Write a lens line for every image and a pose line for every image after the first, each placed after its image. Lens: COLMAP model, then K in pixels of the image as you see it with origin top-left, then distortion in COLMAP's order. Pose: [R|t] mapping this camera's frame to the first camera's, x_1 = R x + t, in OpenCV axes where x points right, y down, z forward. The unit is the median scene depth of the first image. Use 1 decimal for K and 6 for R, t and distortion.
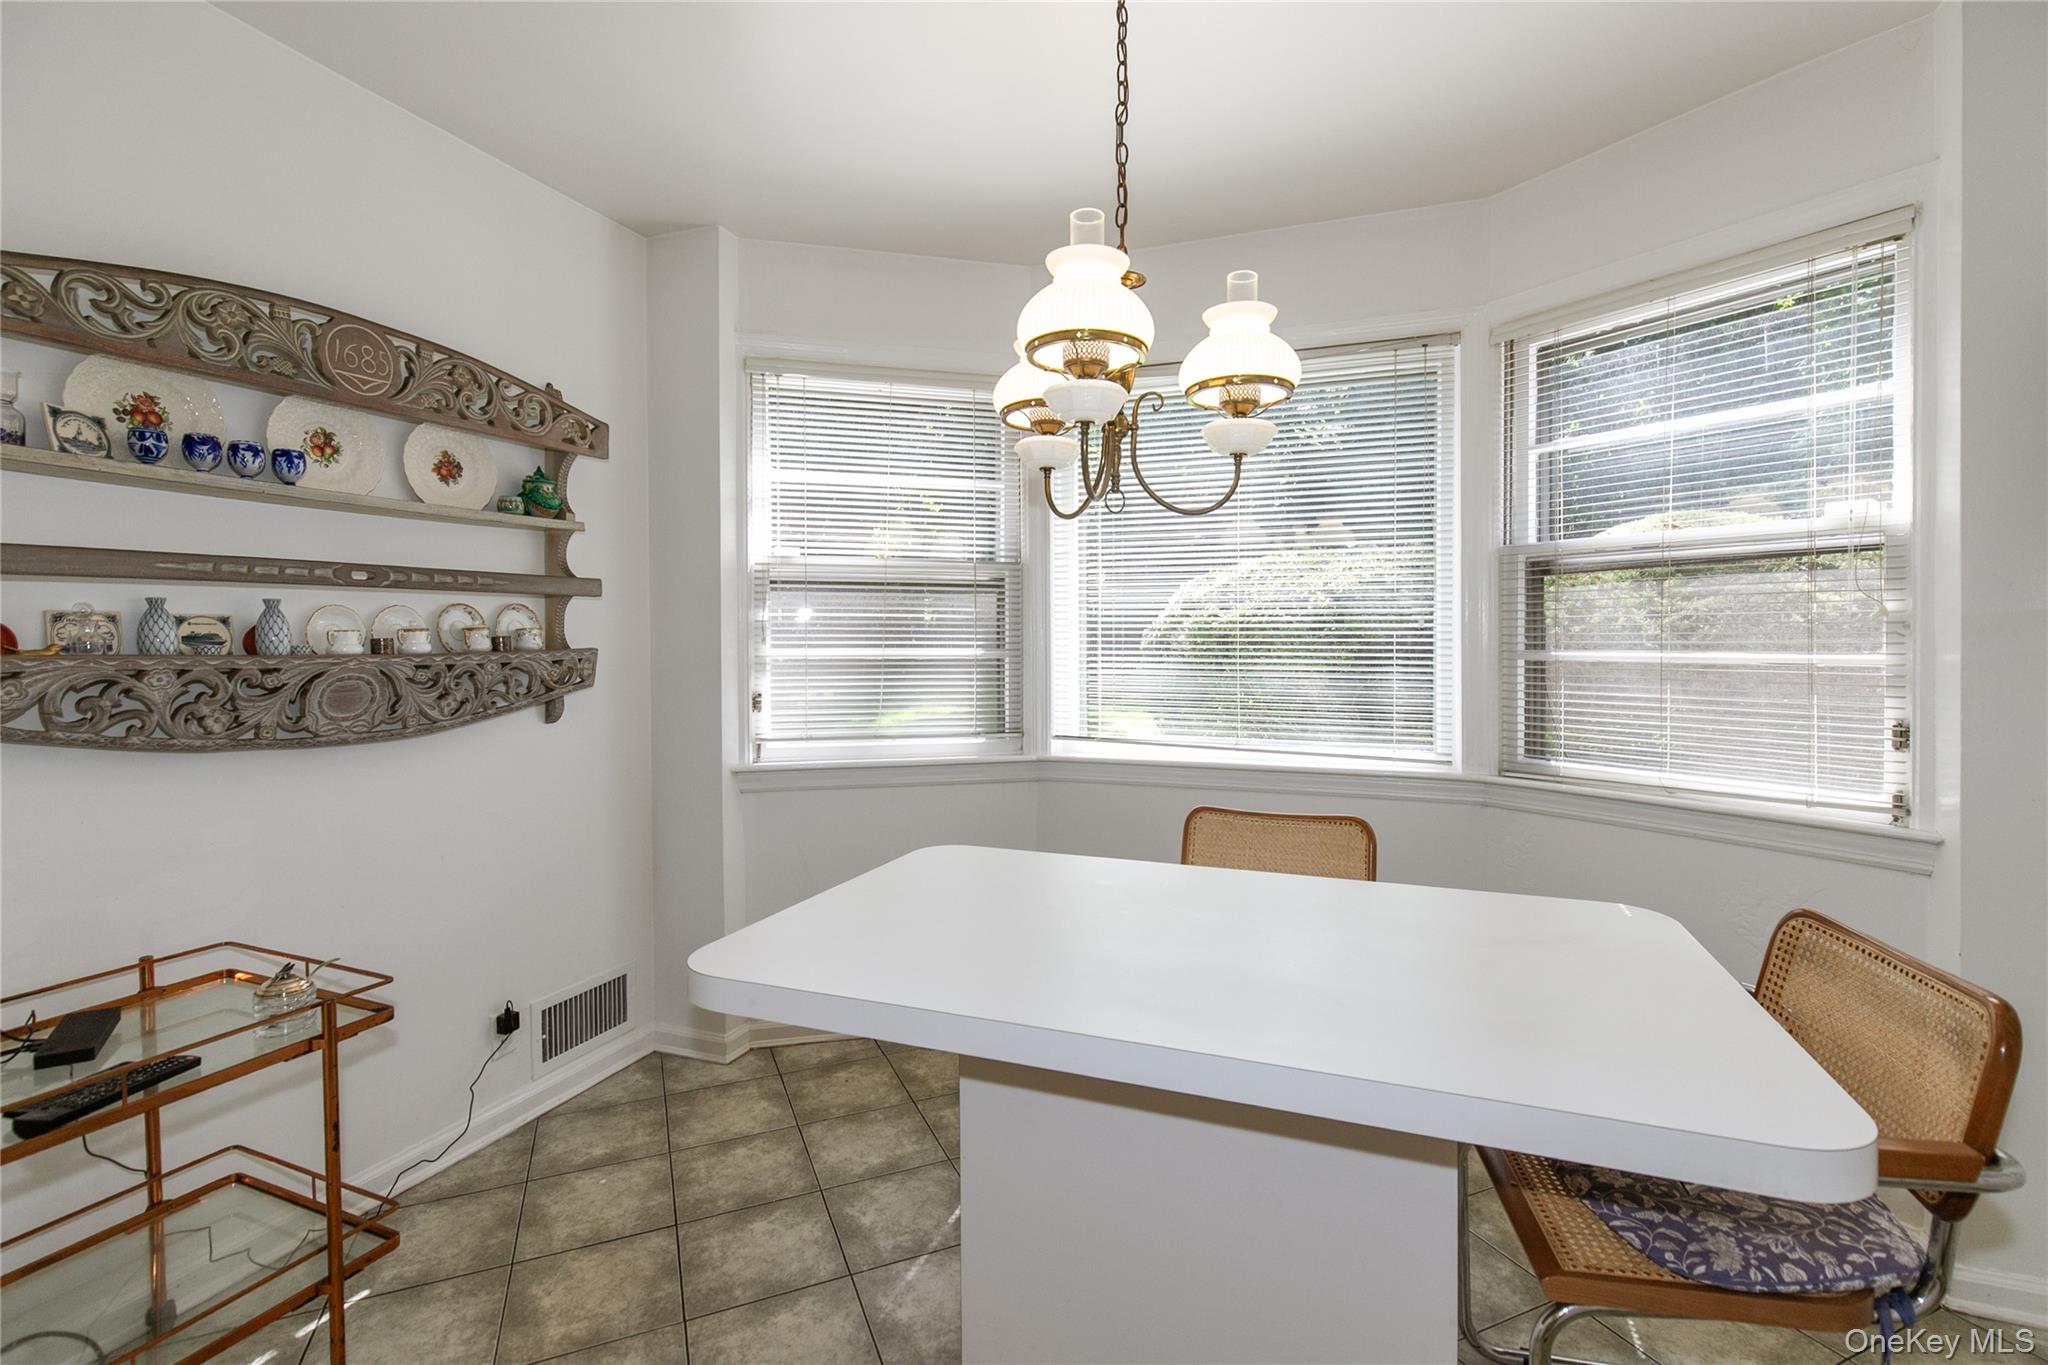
lens RADIAL K [[935.8, 0, 1046.8], [0, 935.8, 645.0], [0, 0, 1]] dist [0.008434, -0.000779]
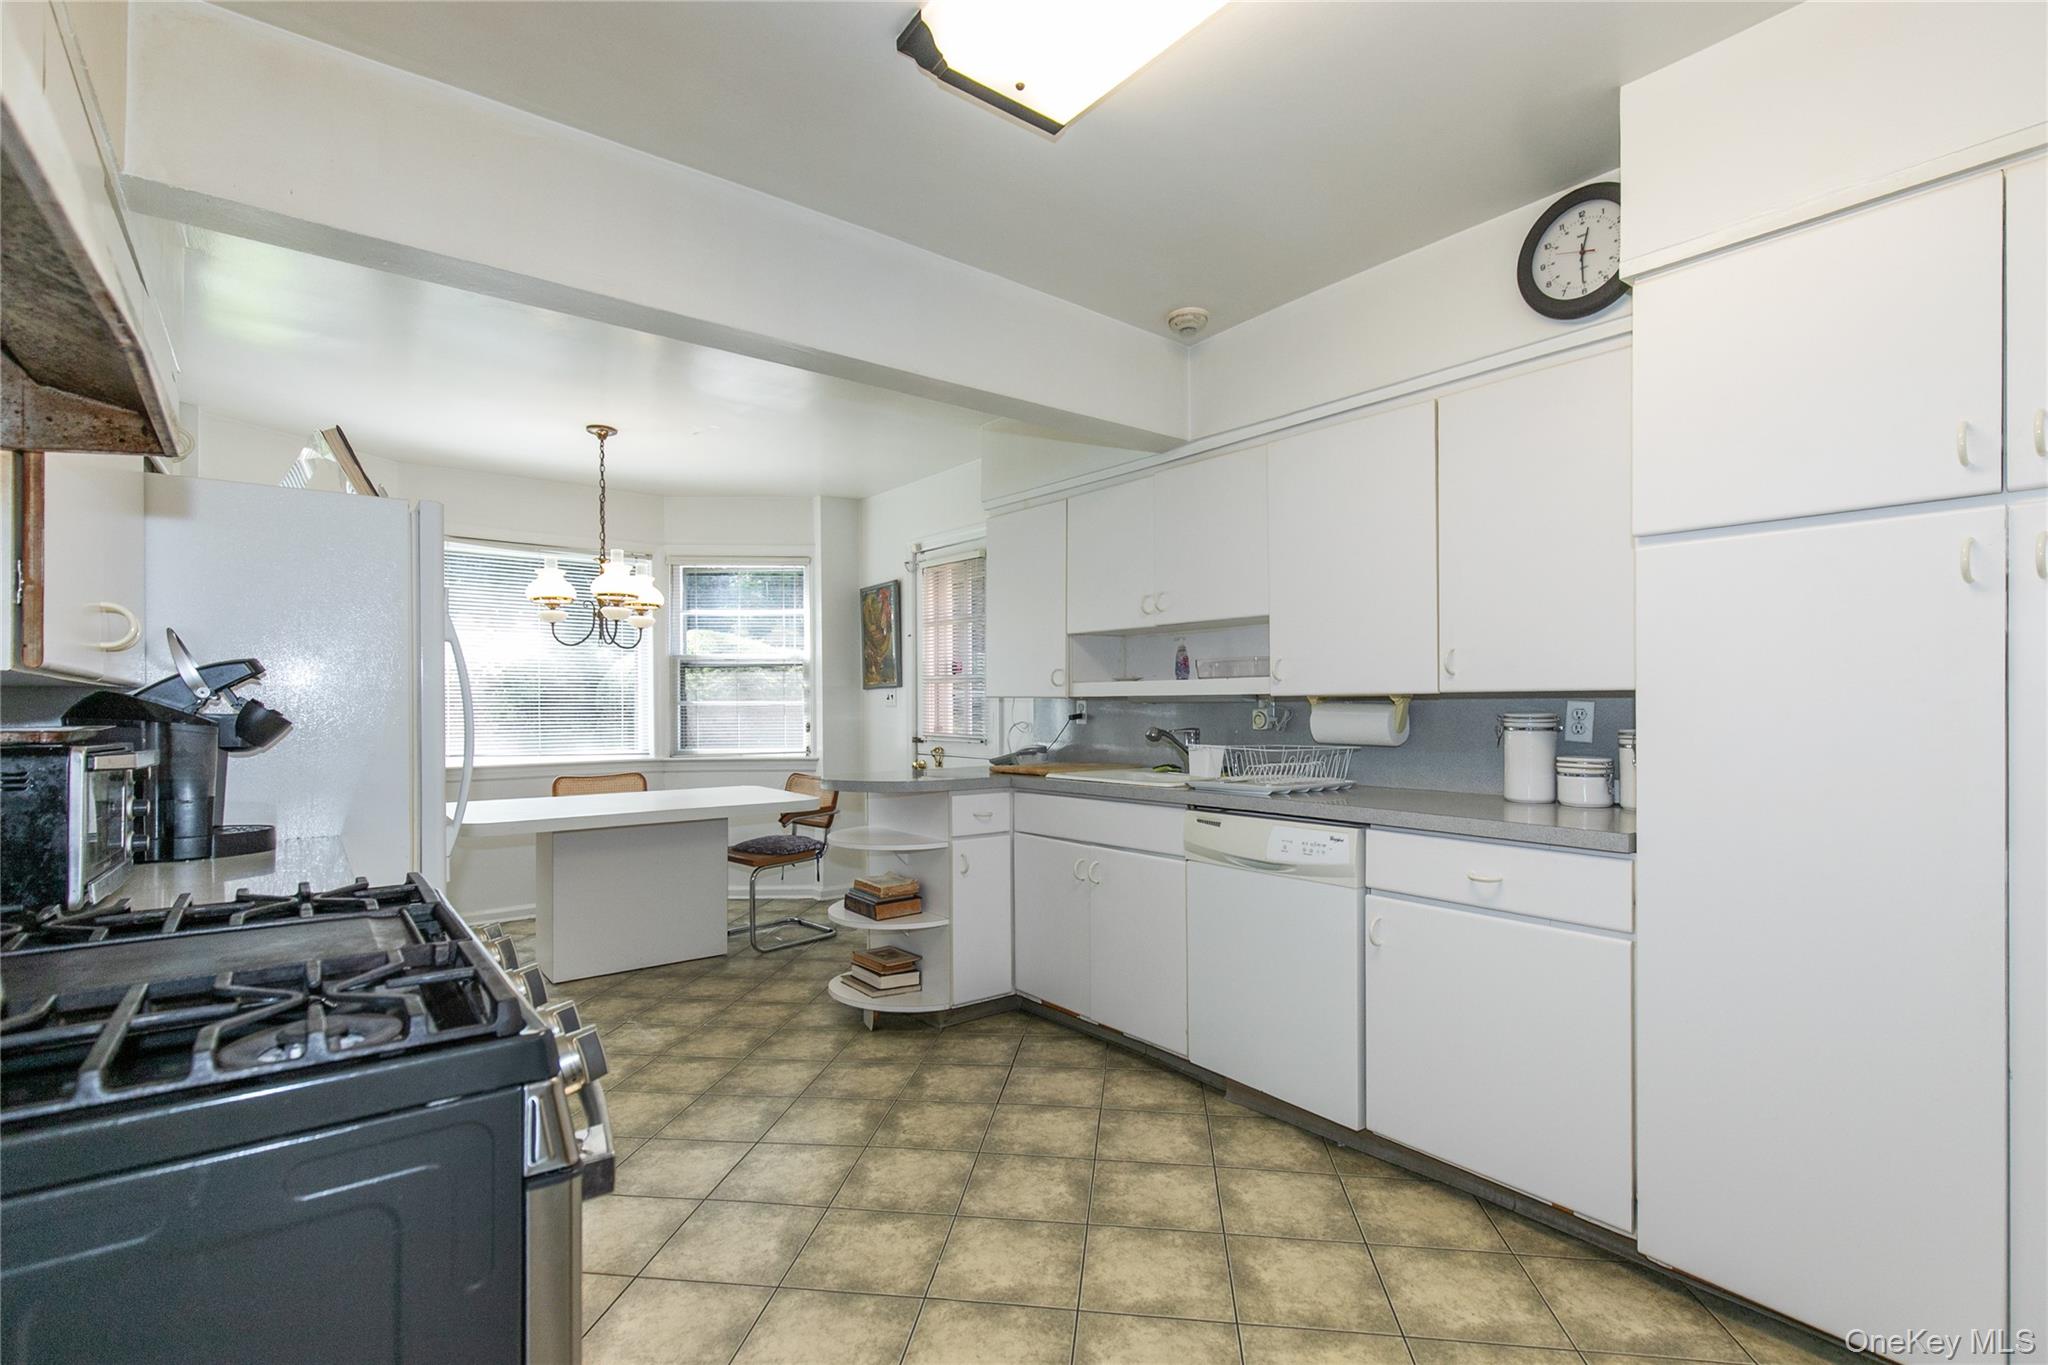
lens RADIAL K [[935.8, 0, 1029.6], [0, 935.8, 693.4], [0, 0, 1]] dist [0.008434, -0.000779]
pose [[0.540286, 0.005588, 0.841463, -1.164539], [0.010361, 0.999858, -0.013293, 0.031352], [-0.841417, 0.015901, 0.540152, -1.151430]]
